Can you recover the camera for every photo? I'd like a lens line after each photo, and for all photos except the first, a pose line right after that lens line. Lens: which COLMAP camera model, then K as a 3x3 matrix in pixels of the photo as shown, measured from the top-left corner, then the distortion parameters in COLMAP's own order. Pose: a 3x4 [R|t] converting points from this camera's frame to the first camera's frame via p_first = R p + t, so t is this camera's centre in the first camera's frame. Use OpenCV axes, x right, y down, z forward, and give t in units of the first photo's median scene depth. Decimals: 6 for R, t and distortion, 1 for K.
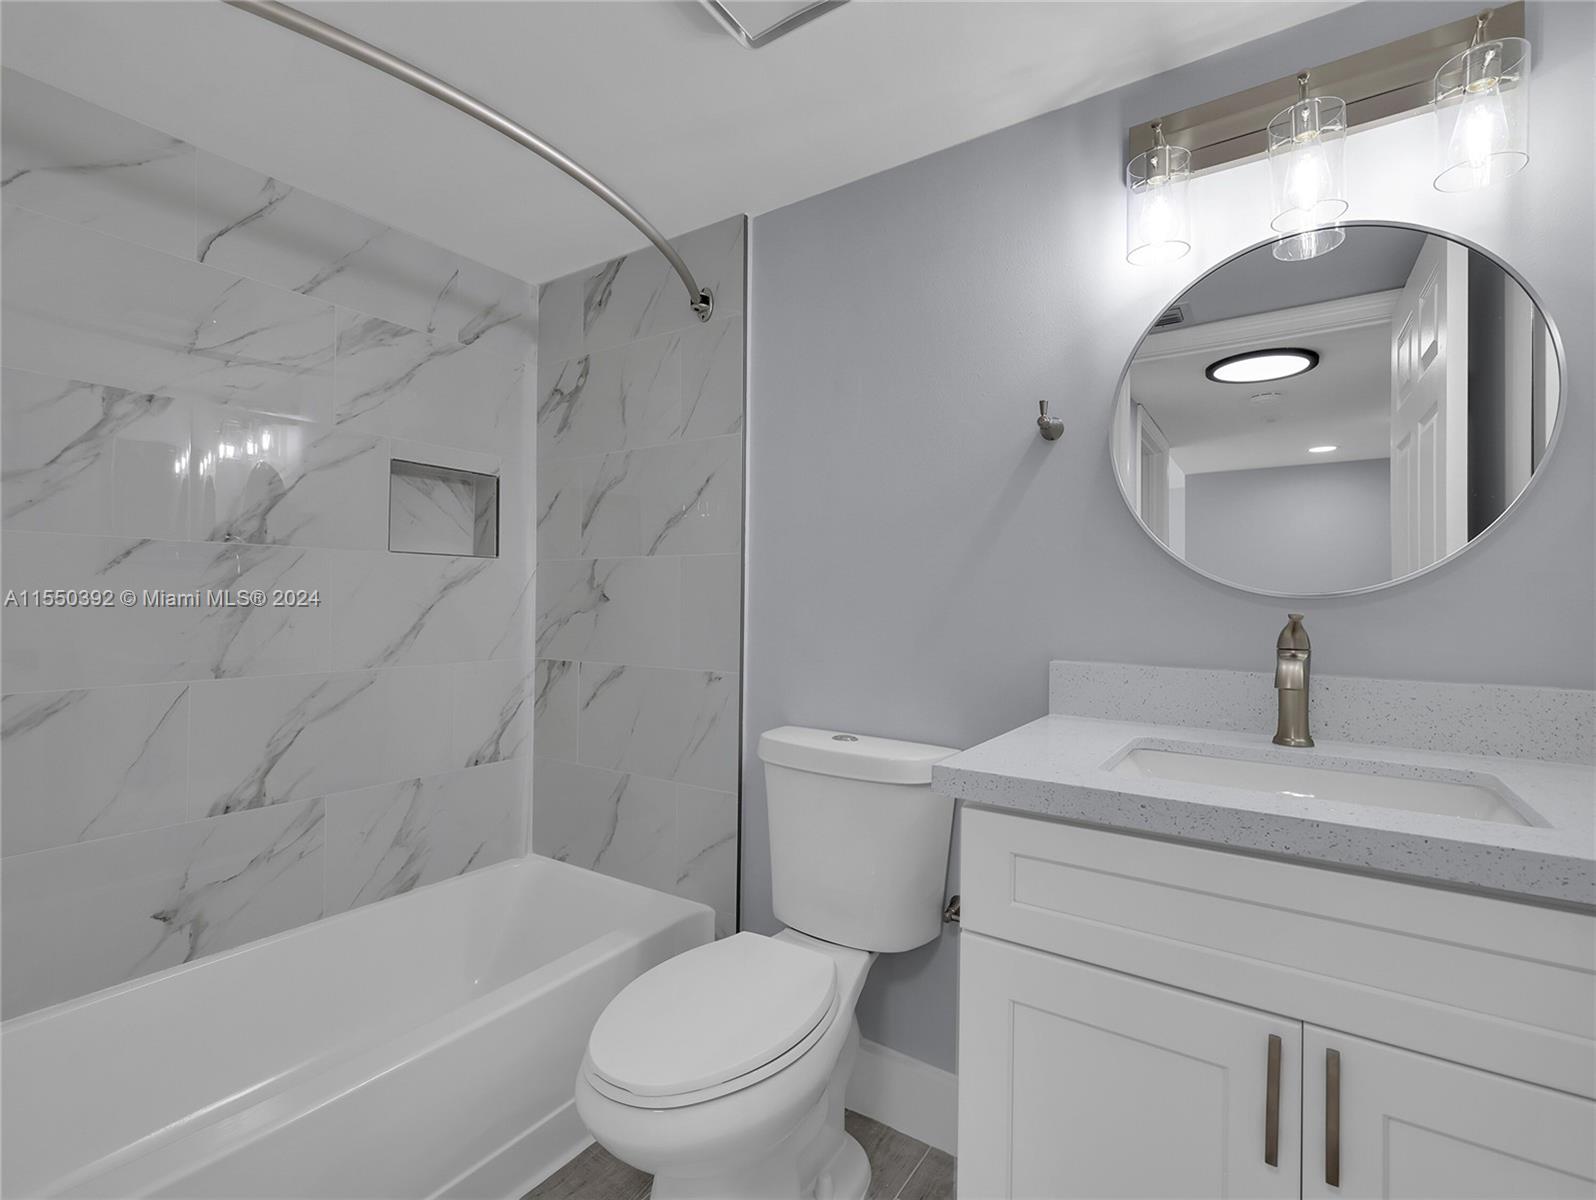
lens RADIAL K [[744.9, 0, 798.0], [0, 744.9, 600.0], [0, 0, 1]] dist [0.002364, 0.000440]
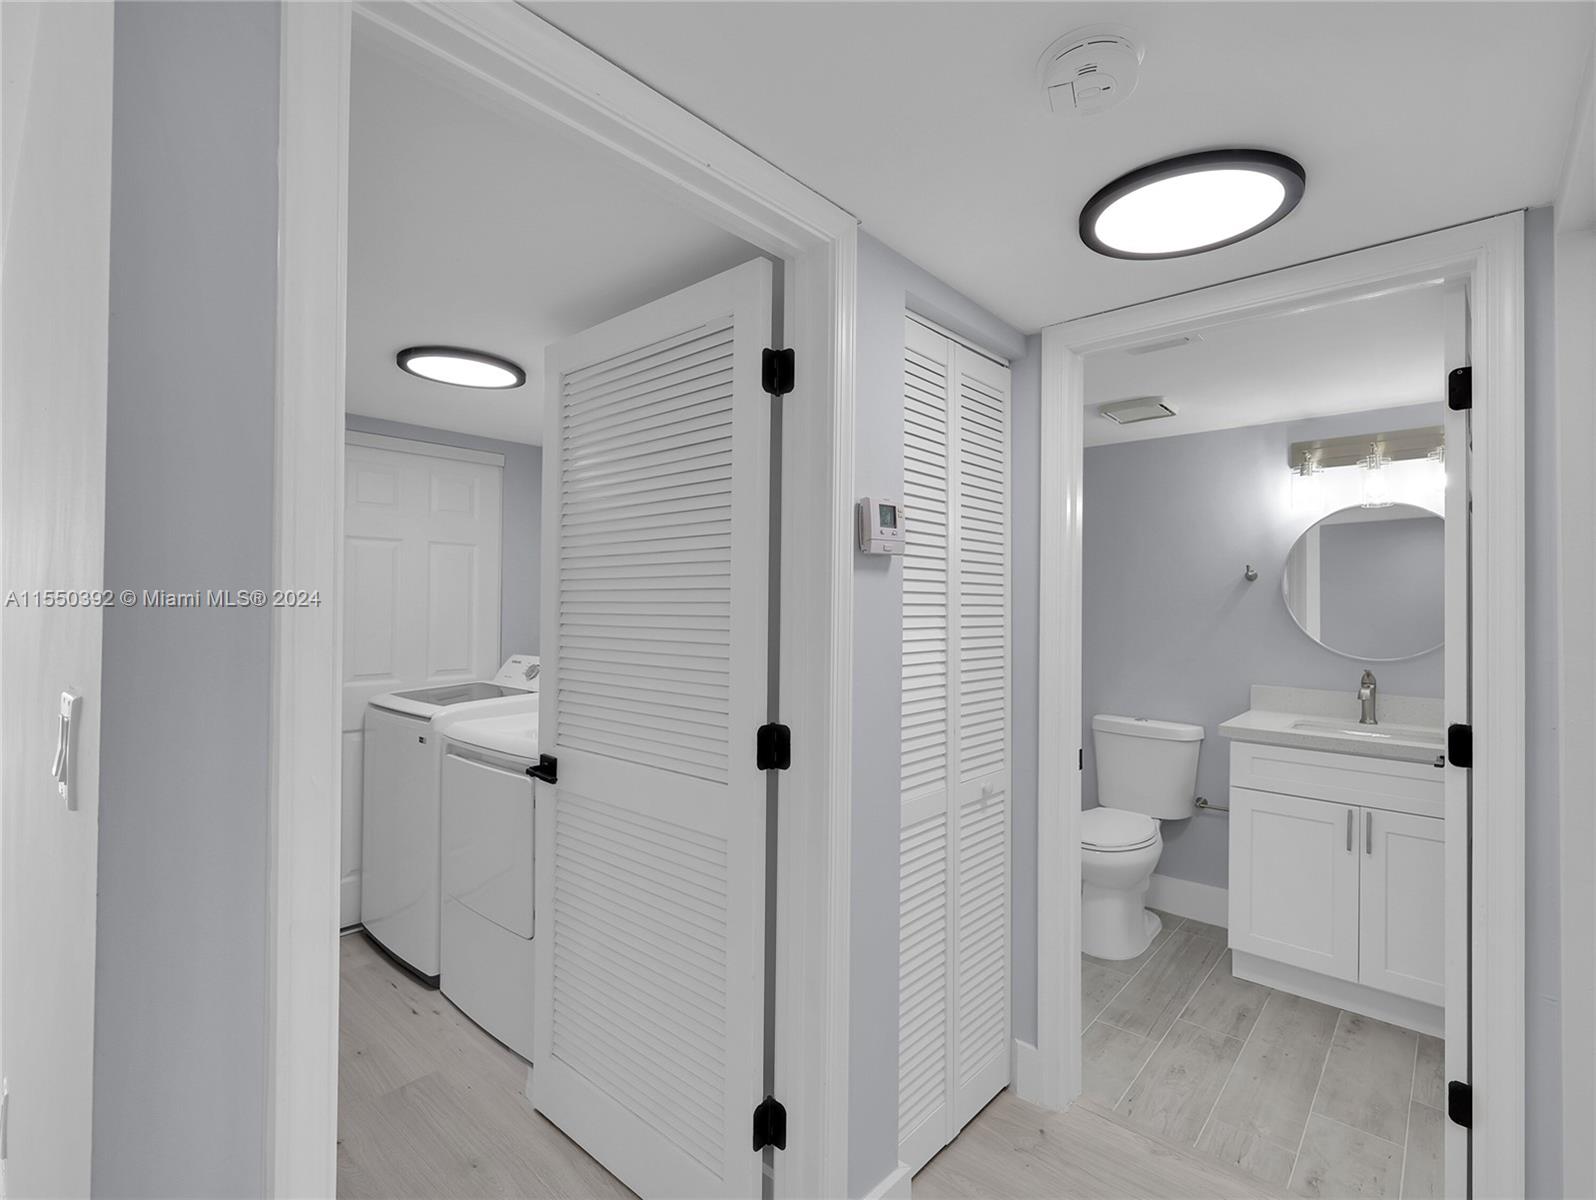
lens RADIAL K [[744.9, 0, 798.0], [0, 744.9, 600.0], [0, 0, 1]] dist [0.002364, 0.000440]
pose [[0.991810, 0.002802, -0.127694, -0.814472], [-0.002974, 0.999995, -0.001158, -0.186494], [0.127690, 0.001528, 0.991813, -1.548933]]
